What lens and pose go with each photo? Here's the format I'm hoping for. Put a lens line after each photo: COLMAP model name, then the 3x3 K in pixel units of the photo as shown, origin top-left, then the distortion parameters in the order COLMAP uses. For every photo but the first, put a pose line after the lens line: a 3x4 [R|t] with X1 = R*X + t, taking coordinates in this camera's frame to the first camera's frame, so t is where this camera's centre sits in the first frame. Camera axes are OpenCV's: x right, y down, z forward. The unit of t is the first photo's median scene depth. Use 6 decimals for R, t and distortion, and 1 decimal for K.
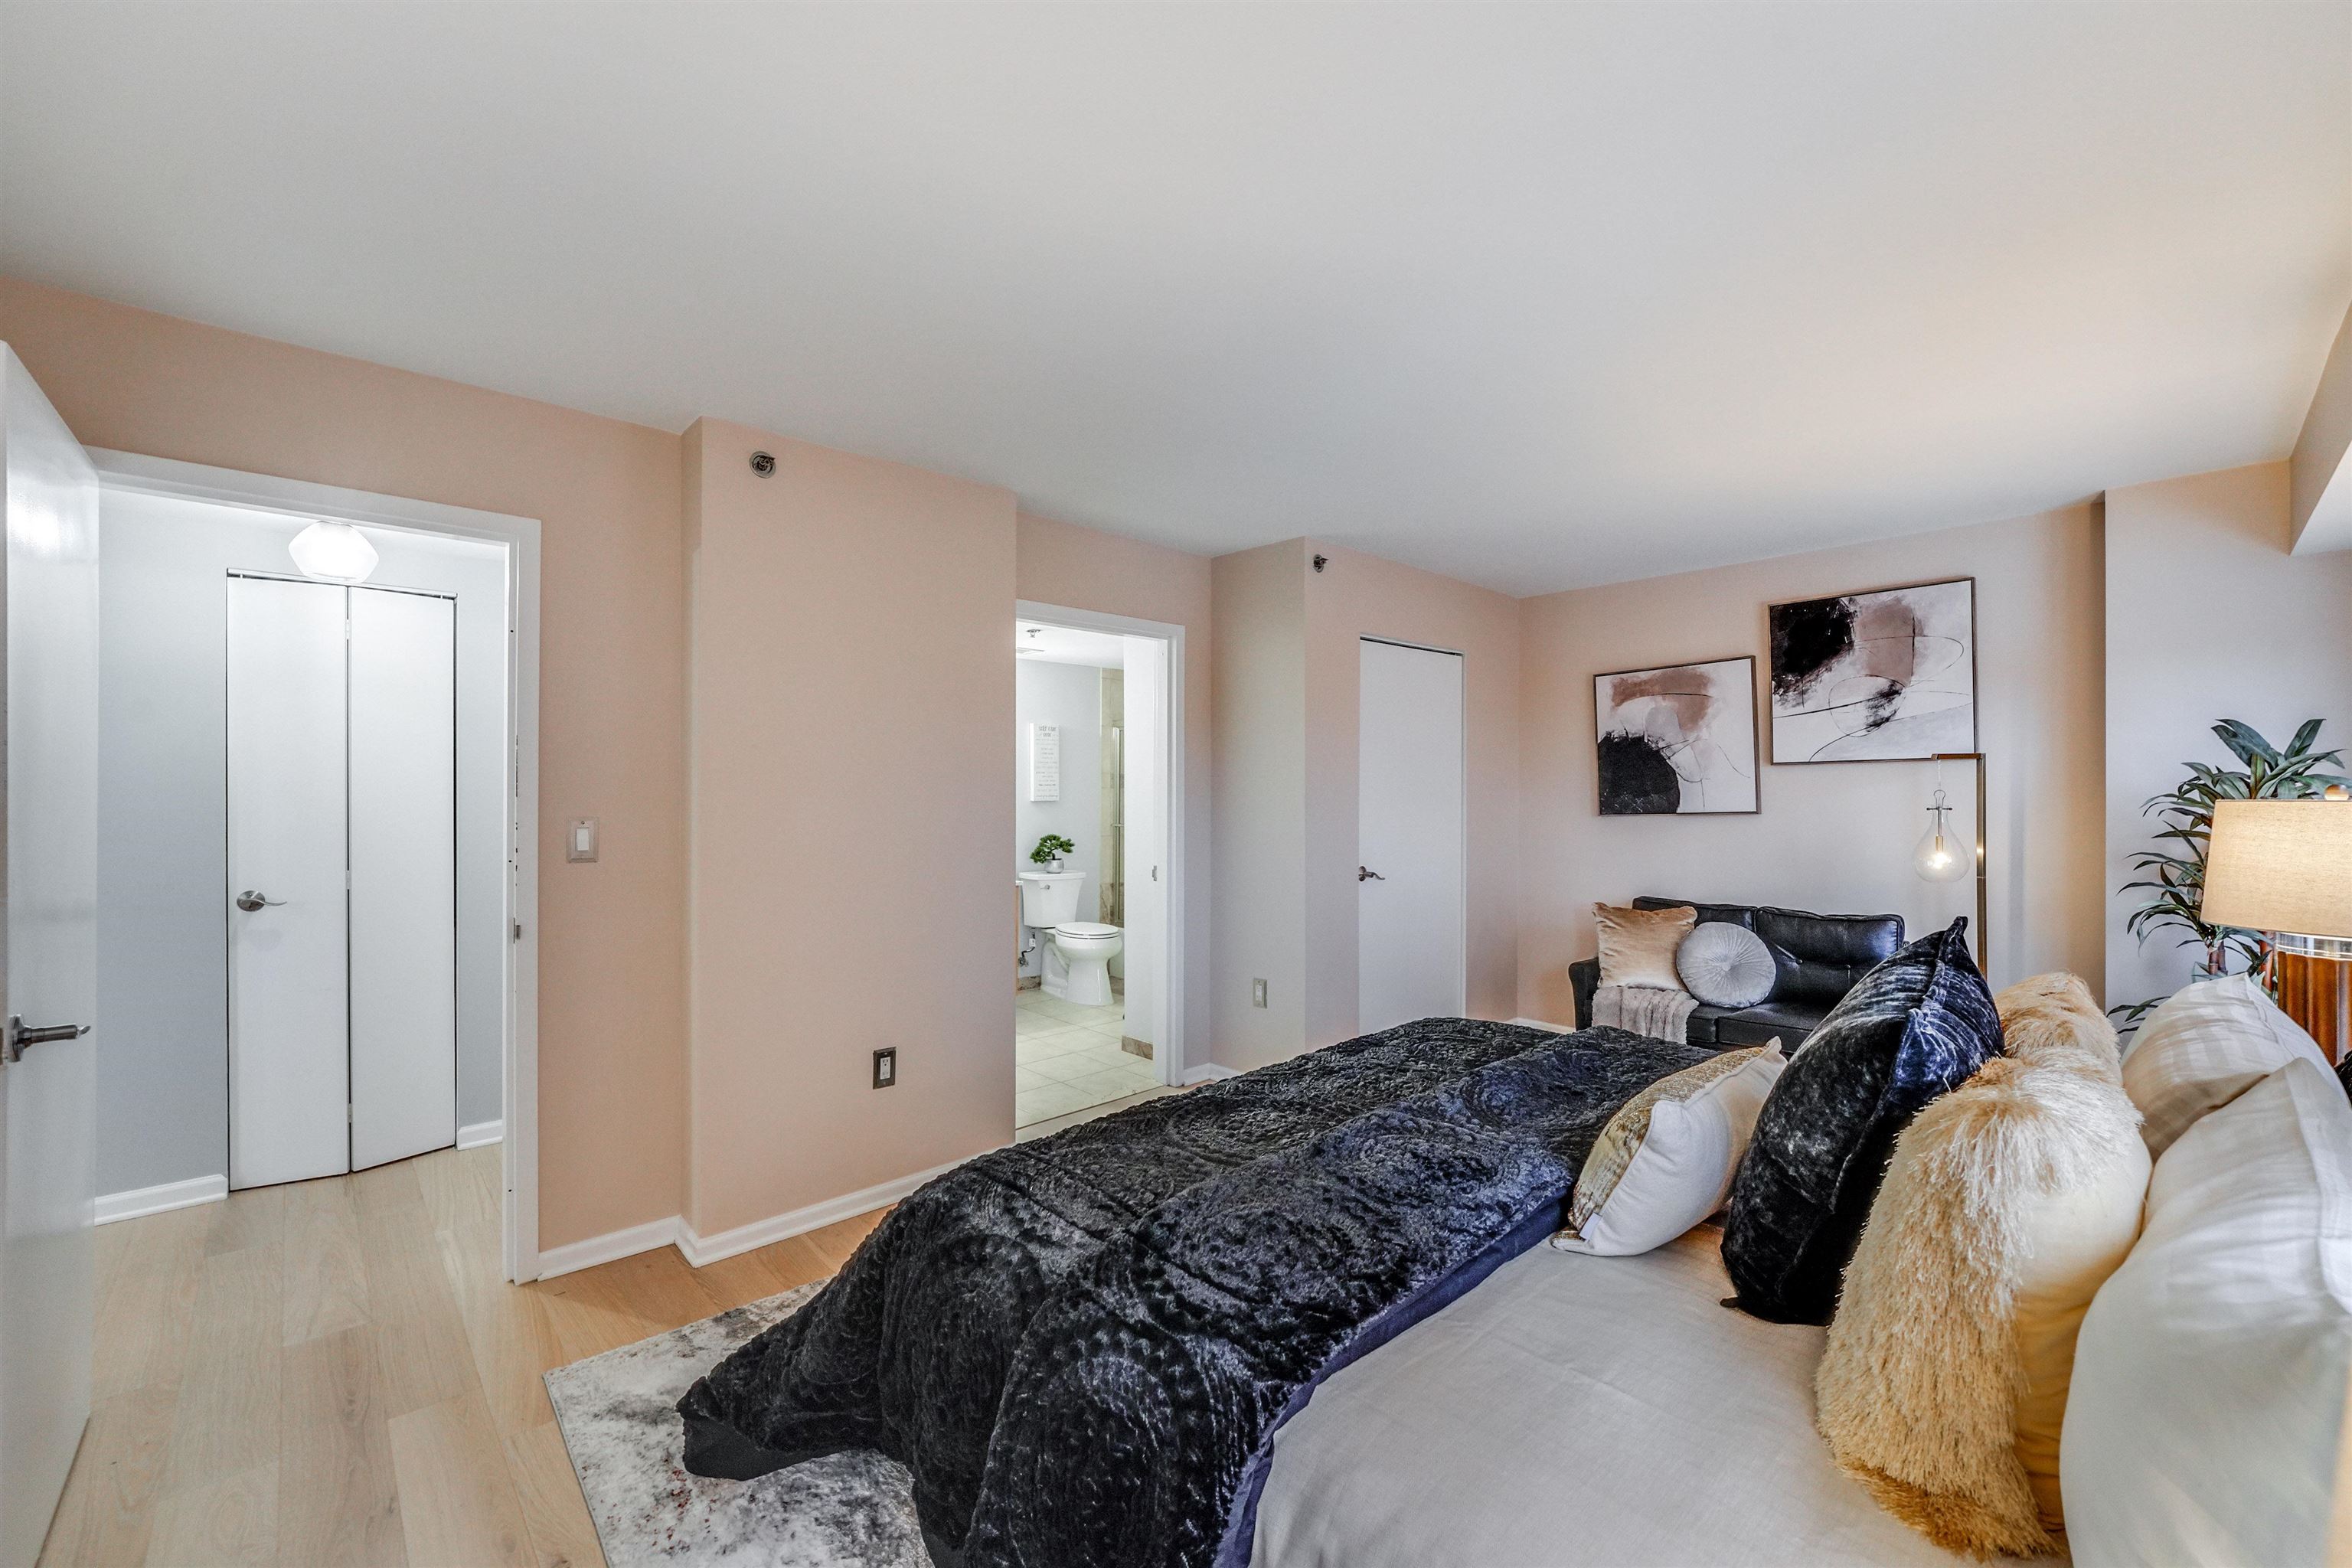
lens RADIAL K [[956.2, 0, 1166.8], [0, 956.2, 774.5], [0, 0, 1]] dist [-0.008842, 0.000912]
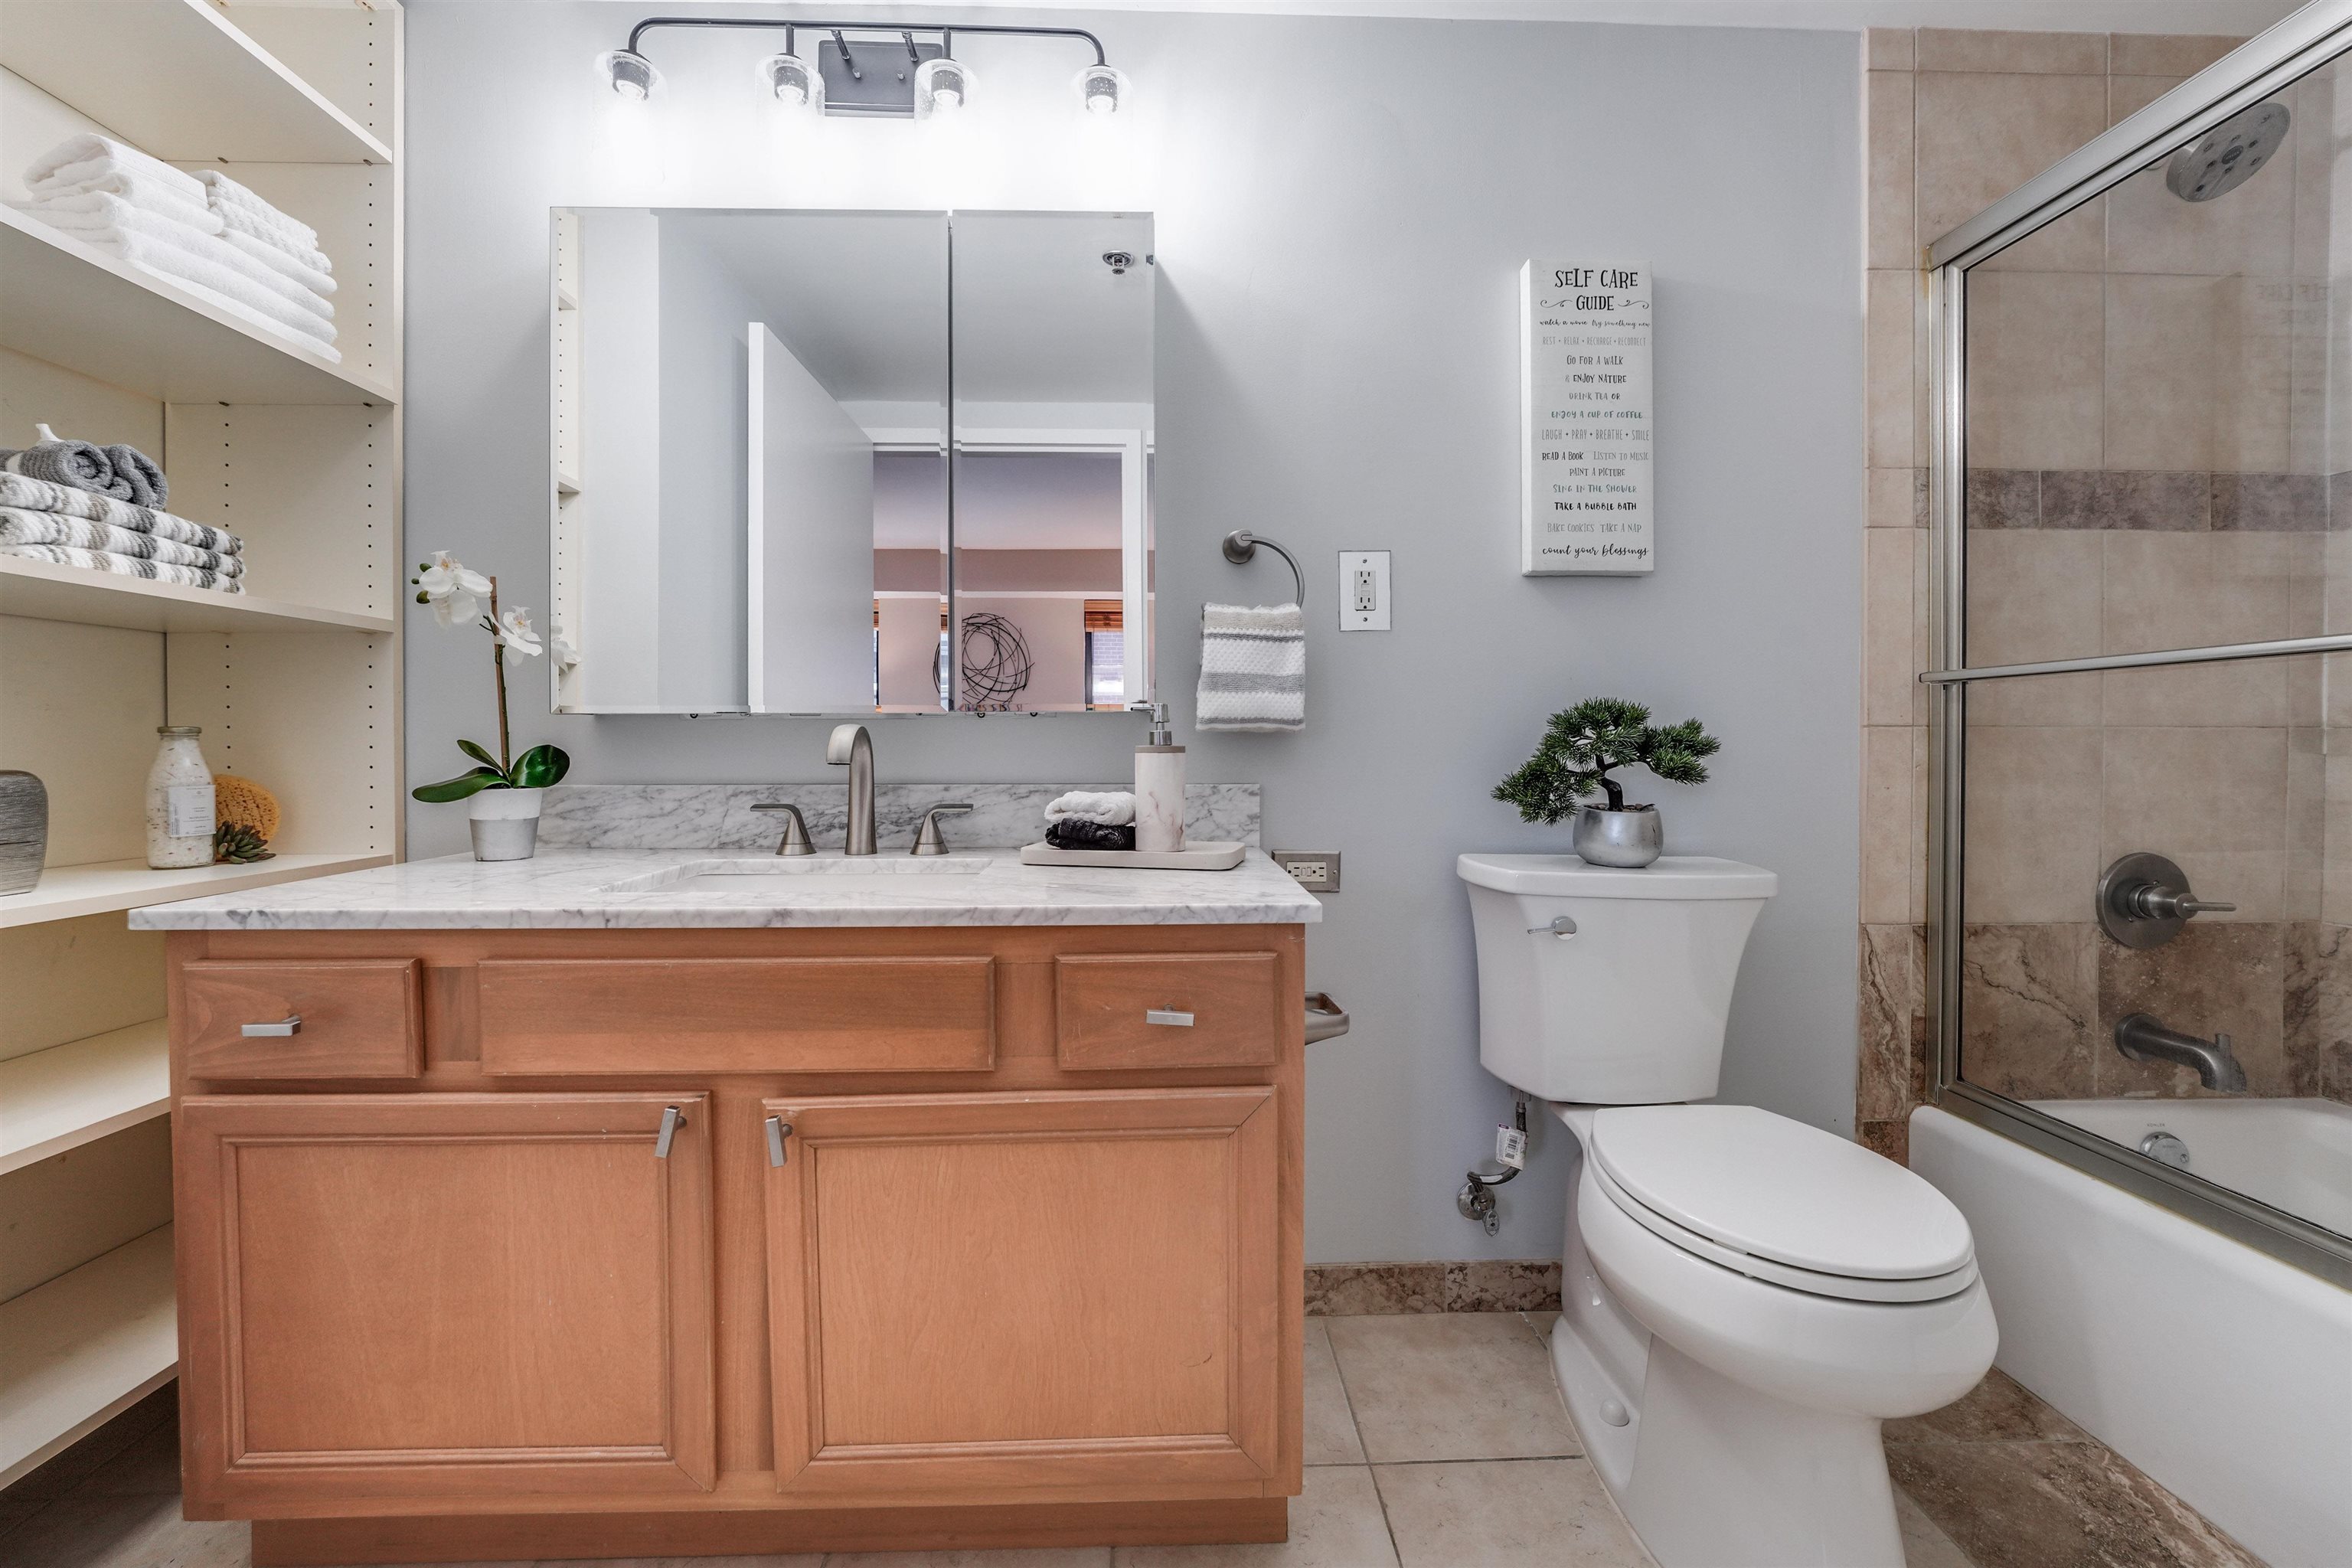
lens RADIAL K [[956.2, 0, 1166.8], [0, 956.2, 774.5], [0, 0, 1]] dist [-0.008842, 0.000912]
pose [[0.752286, 0.004531, -0.658821, -0.023354], [0.008162, 0.999836, 0.016195, 0.038159], [0.658786, -0.017561, 0.752125, 0.377043]]
